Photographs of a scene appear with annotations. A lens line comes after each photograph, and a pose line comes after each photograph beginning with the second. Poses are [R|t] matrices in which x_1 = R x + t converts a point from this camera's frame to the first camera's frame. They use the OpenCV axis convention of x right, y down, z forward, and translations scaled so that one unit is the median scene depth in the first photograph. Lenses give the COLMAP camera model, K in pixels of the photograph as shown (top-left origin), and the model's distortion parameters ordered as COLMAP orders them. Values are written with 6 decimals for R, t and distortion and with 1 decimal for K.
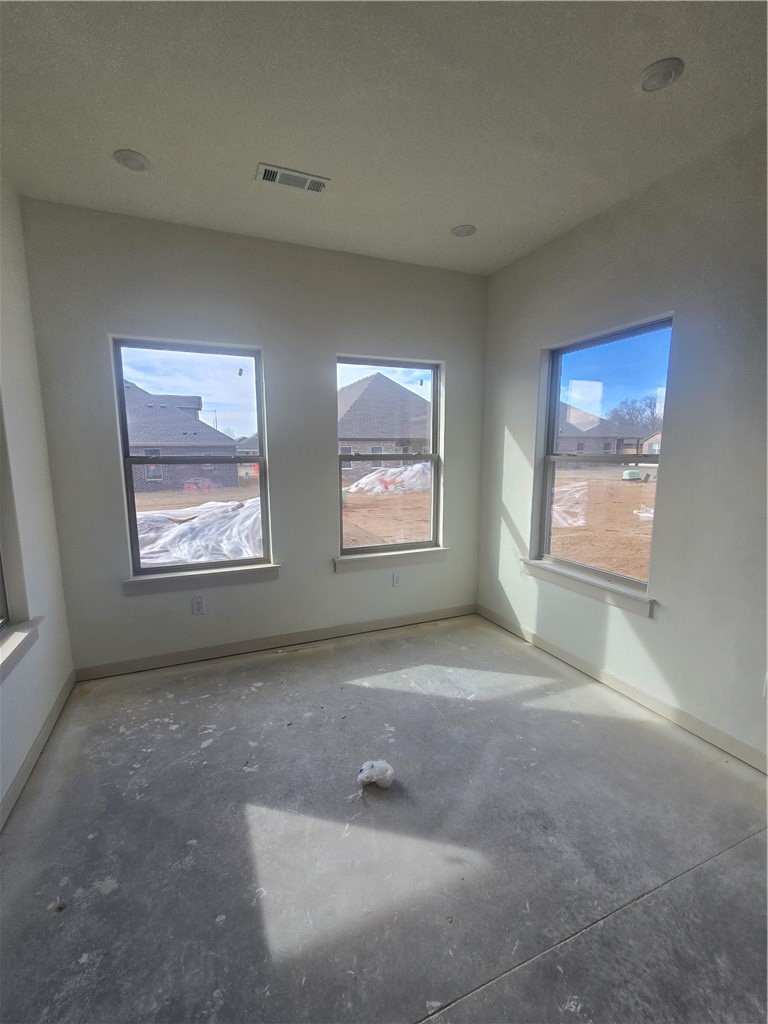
lens RADIAL K [[436.5, 0, 366.8], [0, 436.5, 518.2], [0, 0, 1]] dist [-0.000920, -0.000019]
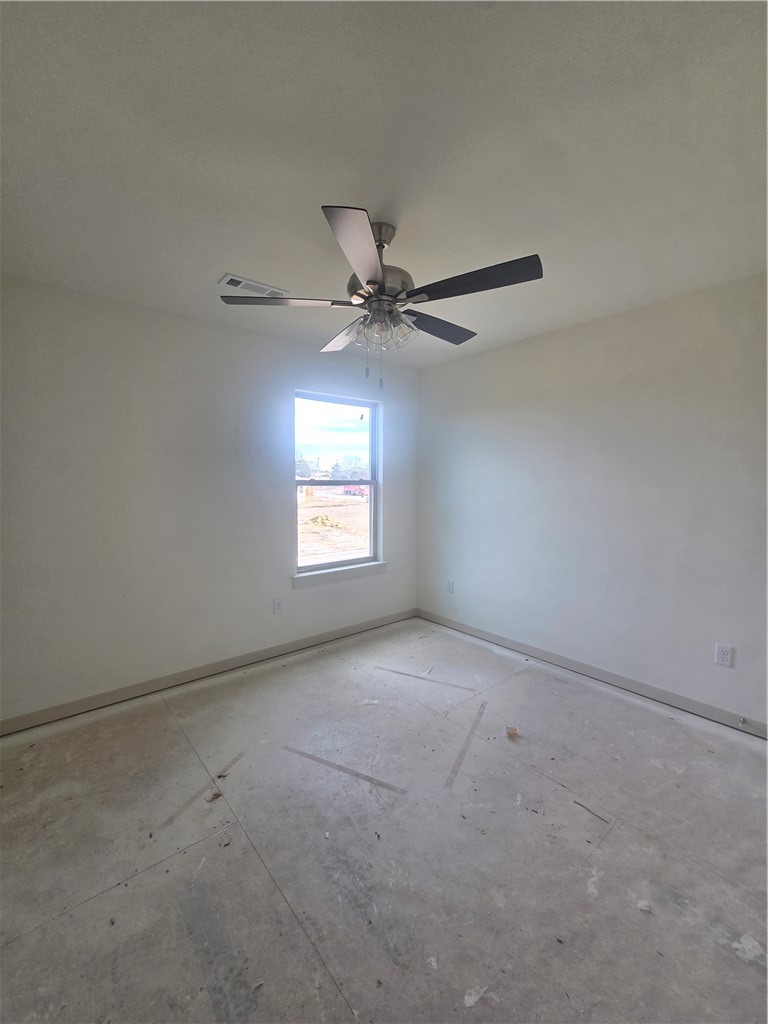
lens RADIAL K [[436.5, 0, 366.8], [0, 436.5, 518.2], [0, 0, 1]] dist [-0.000920, -0.000019]
pose [[0.957164, -0.018719, 0.288941, -0.214713], [0.035729, 0.997917, -0.053706, 0.015467], [-0.287334, 0.061729, 0.955839, -0.090785]]
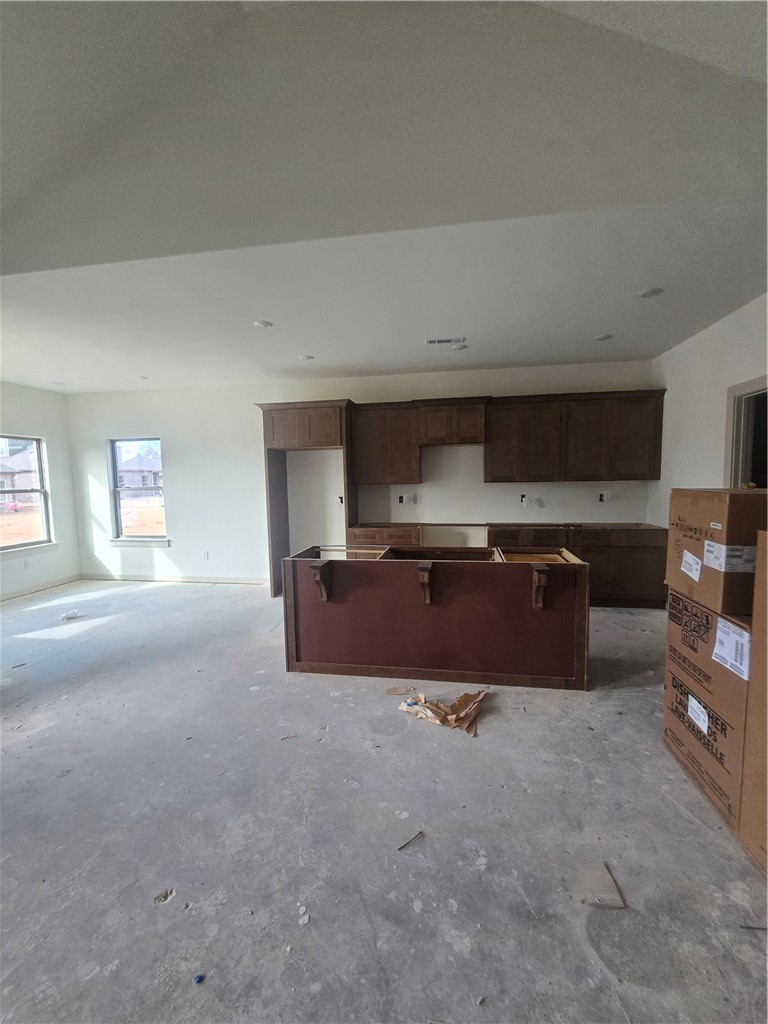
lens RADIAL K [[420.0, 0, 384.0], [0, 420.0, 512.0], [0, 0, 1]] dist [-0.002286, -0.000023]
pose [[0.528976, -0.076125, 0.845216, -0.595421], [0.144190, 0.989549, -0.001116, 0.153476], [-0.836298, 0.122462, 0.534424, -1.104489]]
